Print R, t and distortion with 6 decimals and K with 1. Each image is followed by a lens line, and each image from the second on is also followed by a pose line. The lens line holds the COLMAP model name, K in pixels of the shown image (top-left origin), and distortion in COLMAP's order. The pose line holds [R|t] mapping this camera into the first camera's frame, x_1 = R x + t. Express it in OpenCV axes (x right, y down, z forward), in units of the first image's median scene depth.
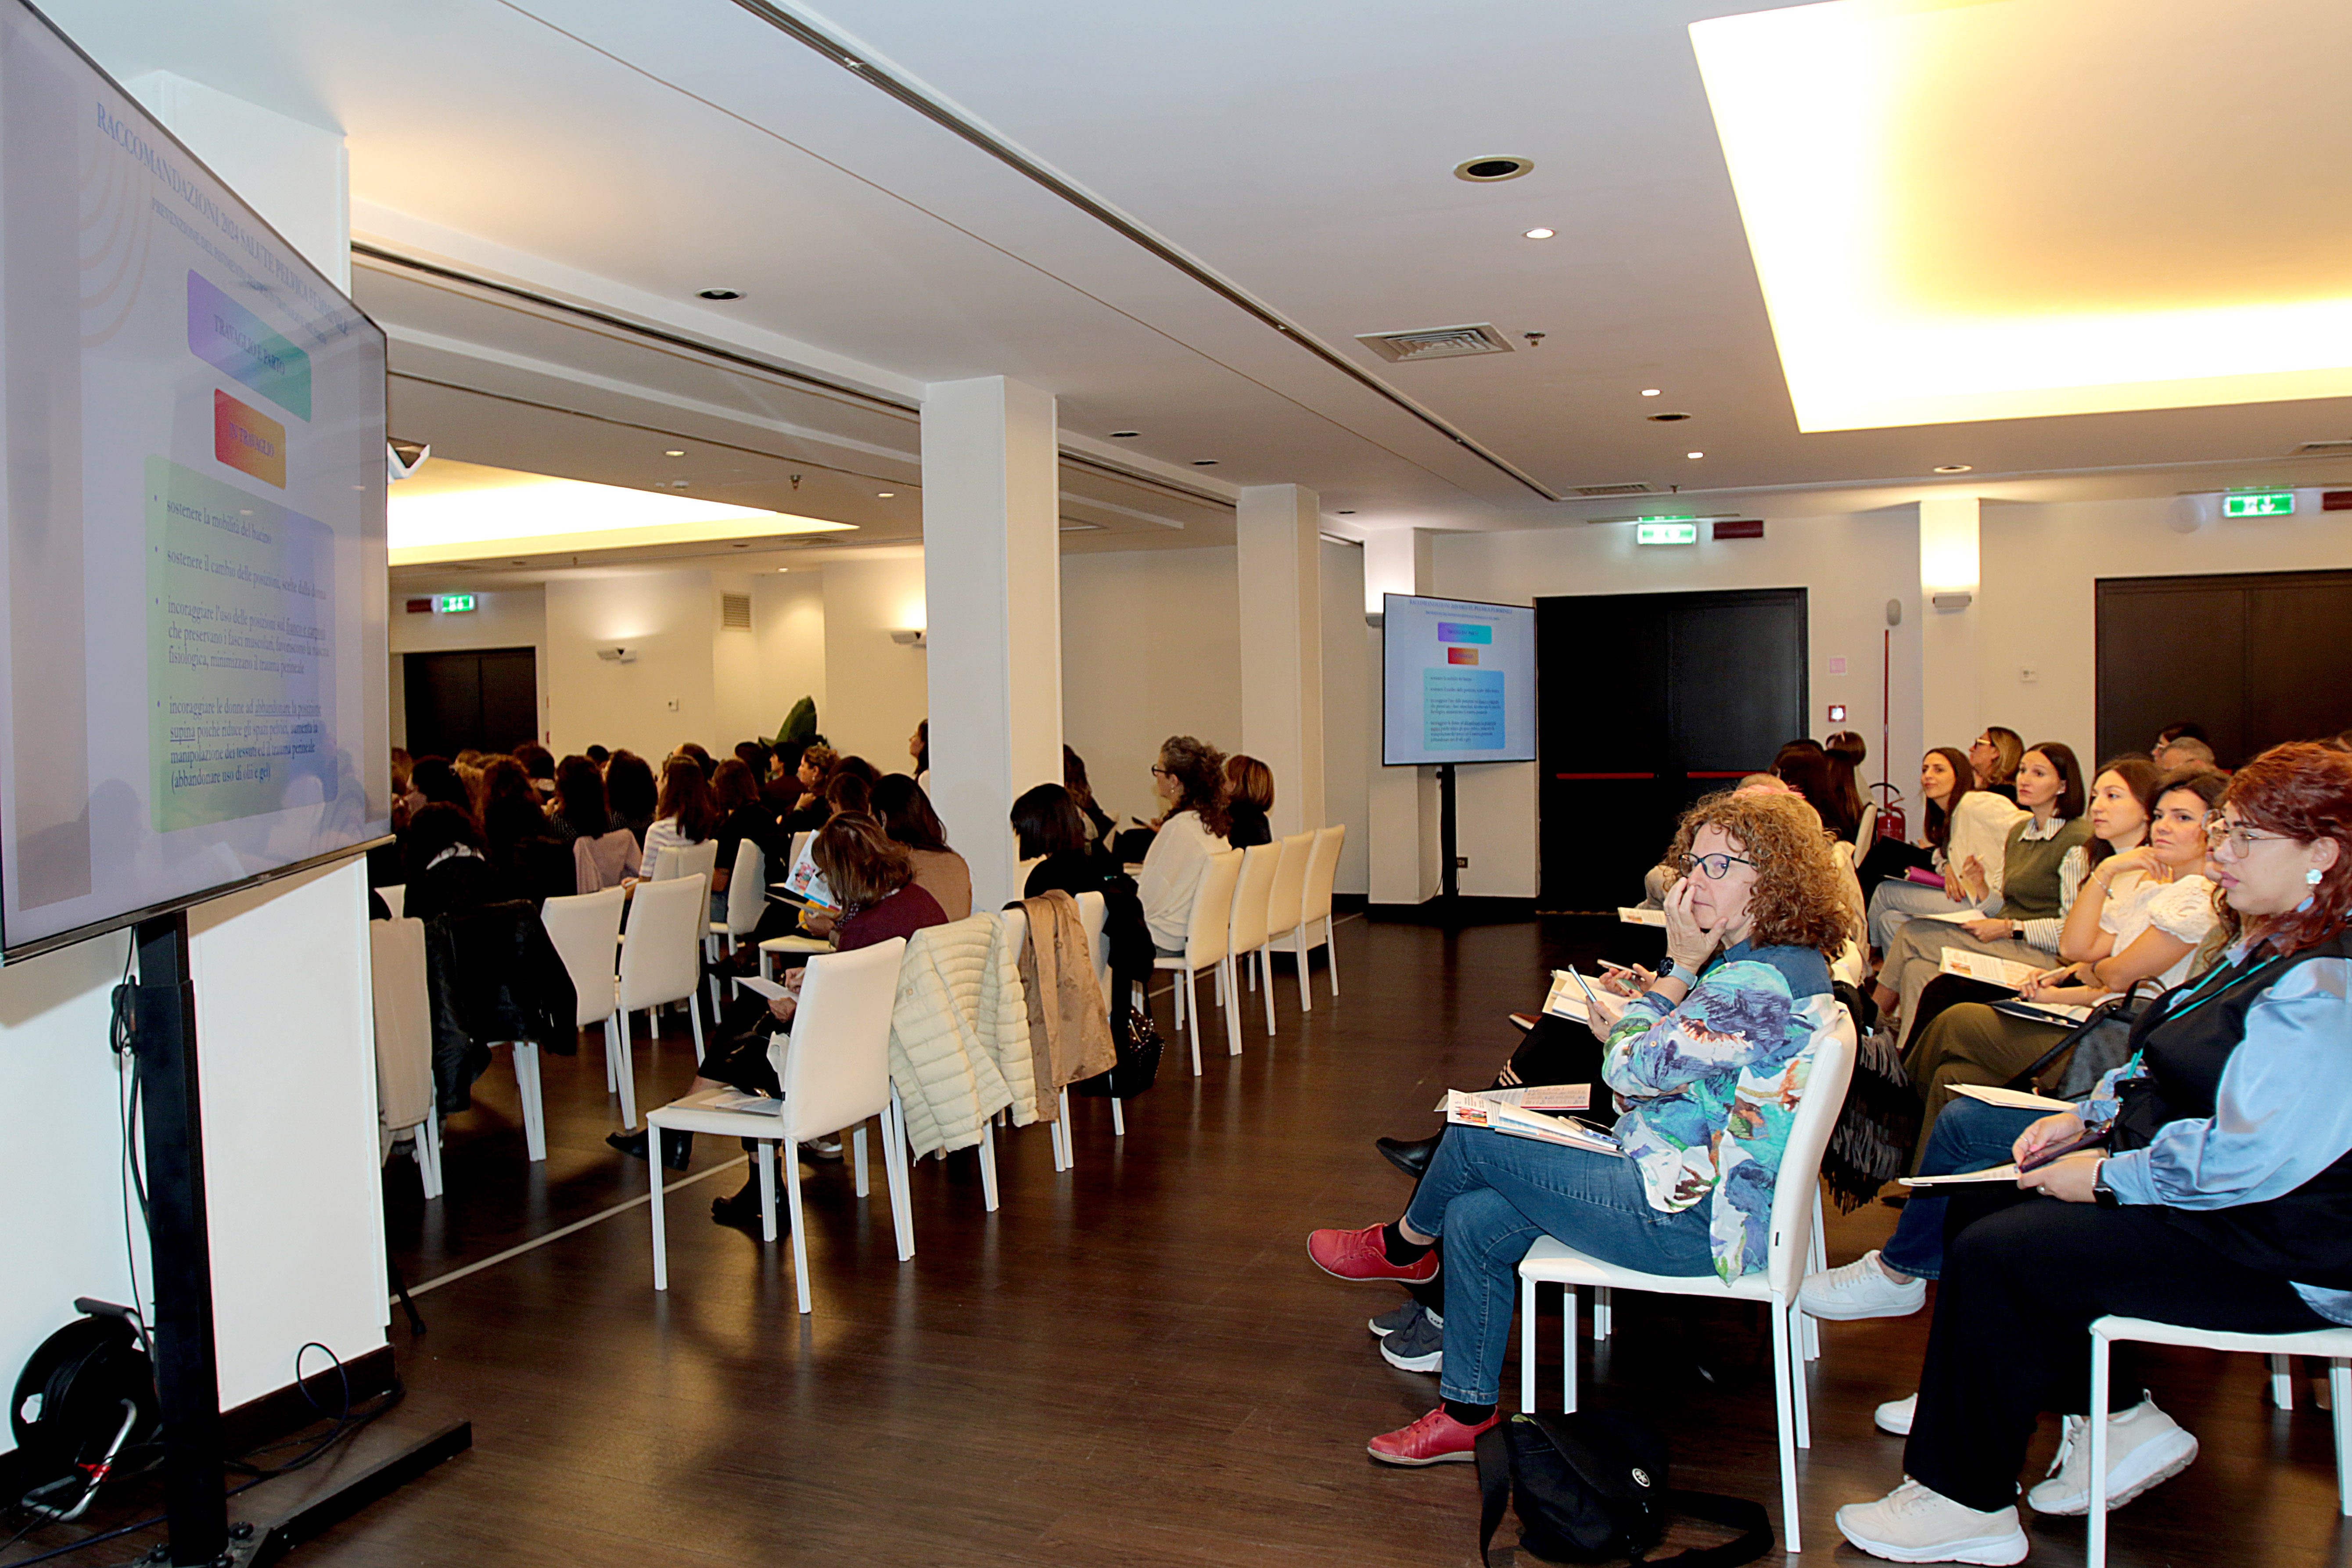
lens RADIAL K [[1748.6, 0, 1170.6], [0, 1748.6, 793.3], [0, 0, 1]] dist [-0.054551, 0.001028]
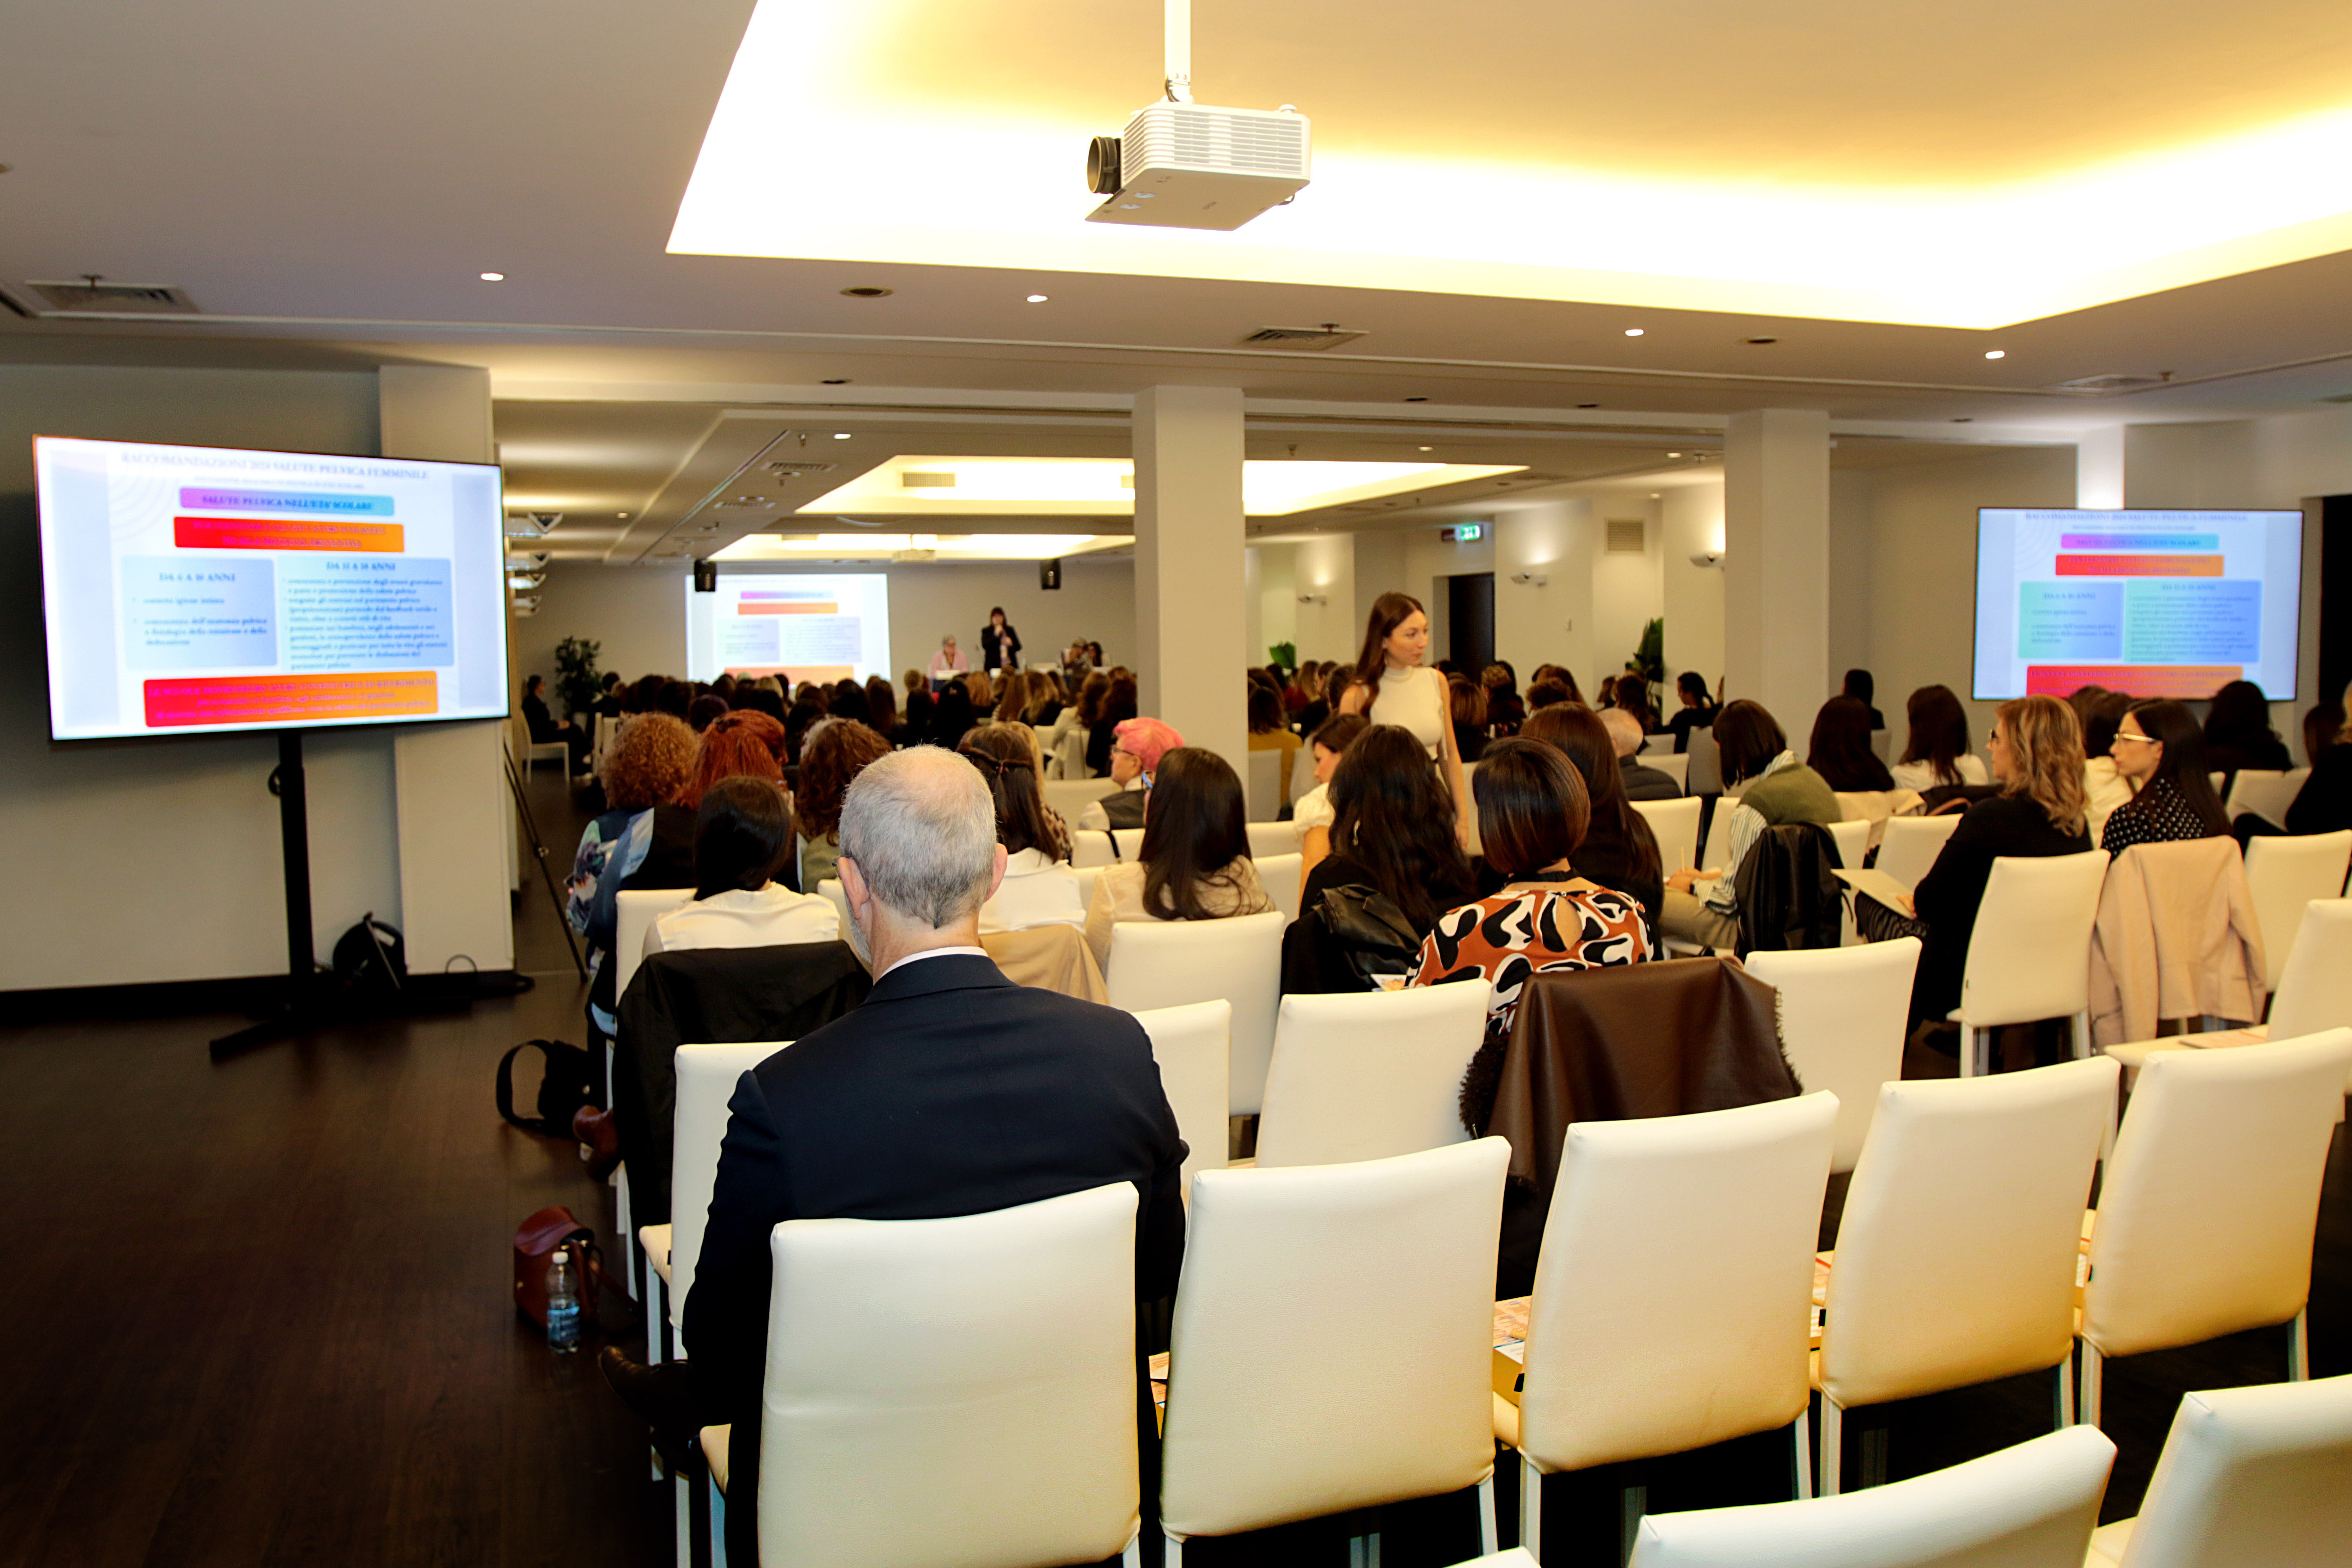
lens RADIAL K [[1894.3, 0, 1150.4], [0, 1894.3, 786.1], [0, 0, 1]] dist [-0.107362, 0.100306]
pose [[0.666929, 0.061508, -0.742578, 1.596055], [-0.028852, 0.997971, 0.056749, -0.035719], [0.744562, -0.016422, 0.667351, 0.097079]]
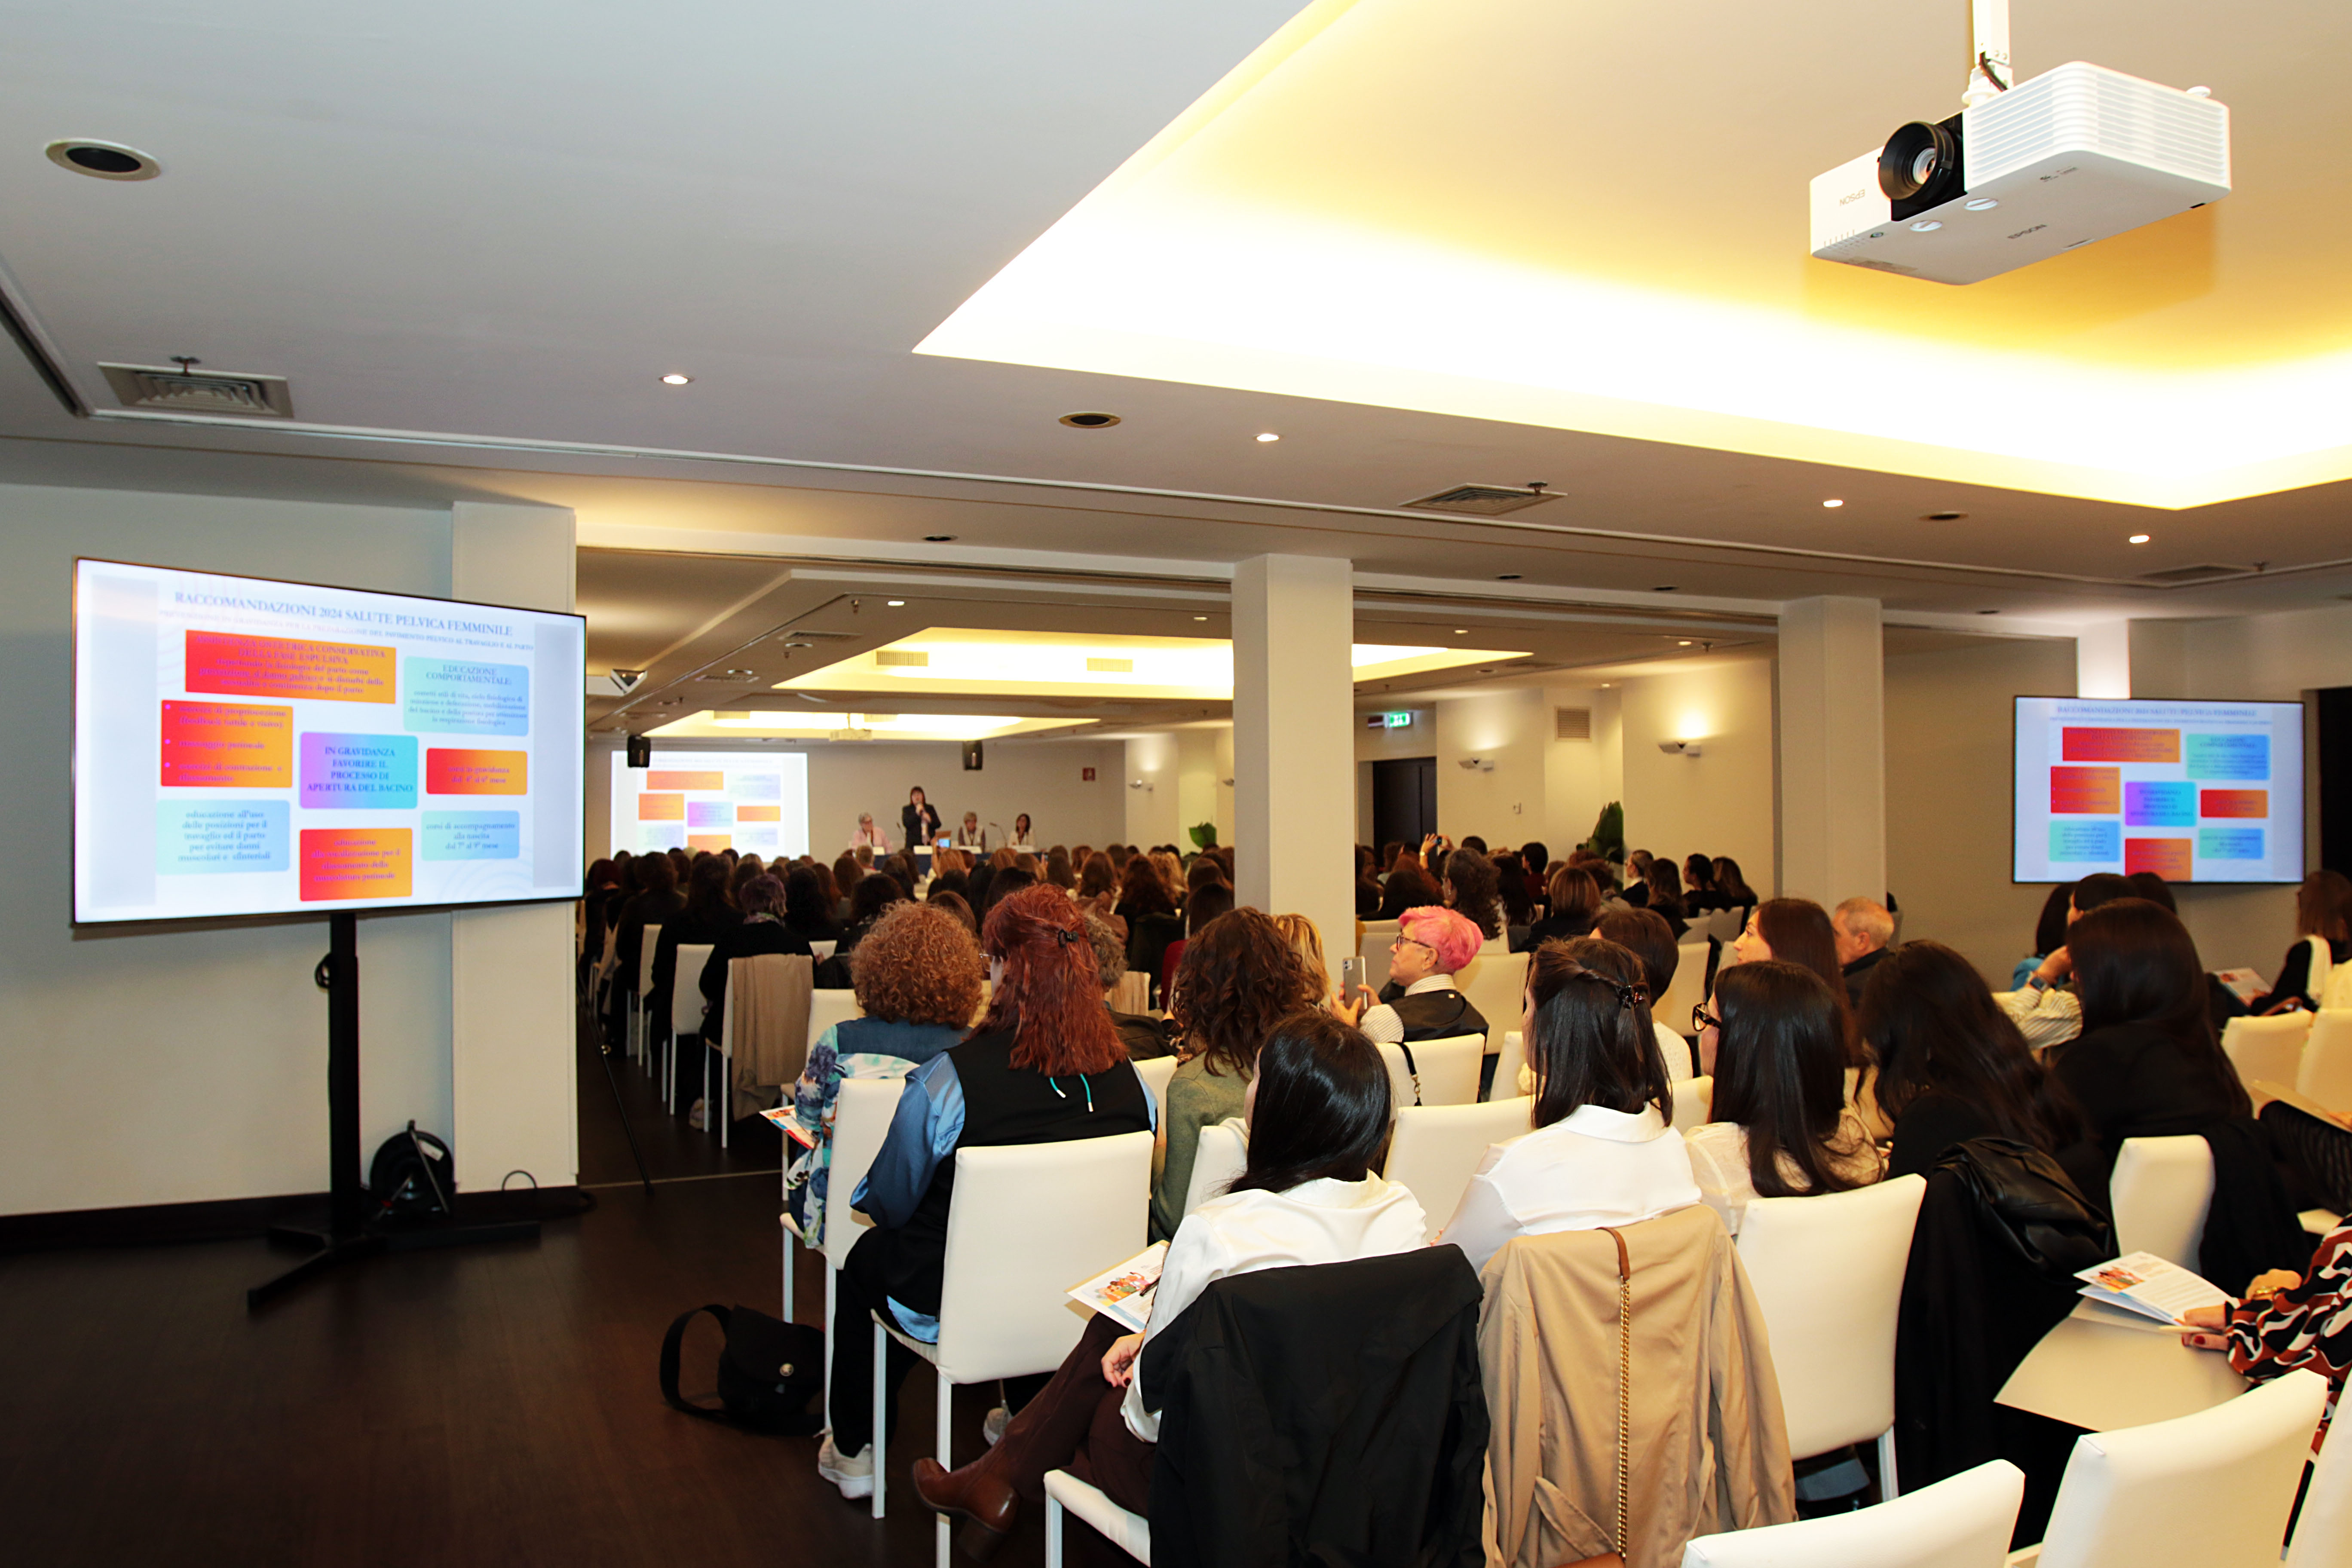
lens RADIAL K [[1724.3, 0, 1156.3], [0, 1724.3, 796.5], [0, 0, 1]] dist [-0.102740, 0.069259]
pose [[0.738793, 0.001614, -0.673930, 1.112148], [-0.036019, 0.998662, -0.037094, -0.031739], [0.672969, 0.051679, 0.737863, 0.093148]]
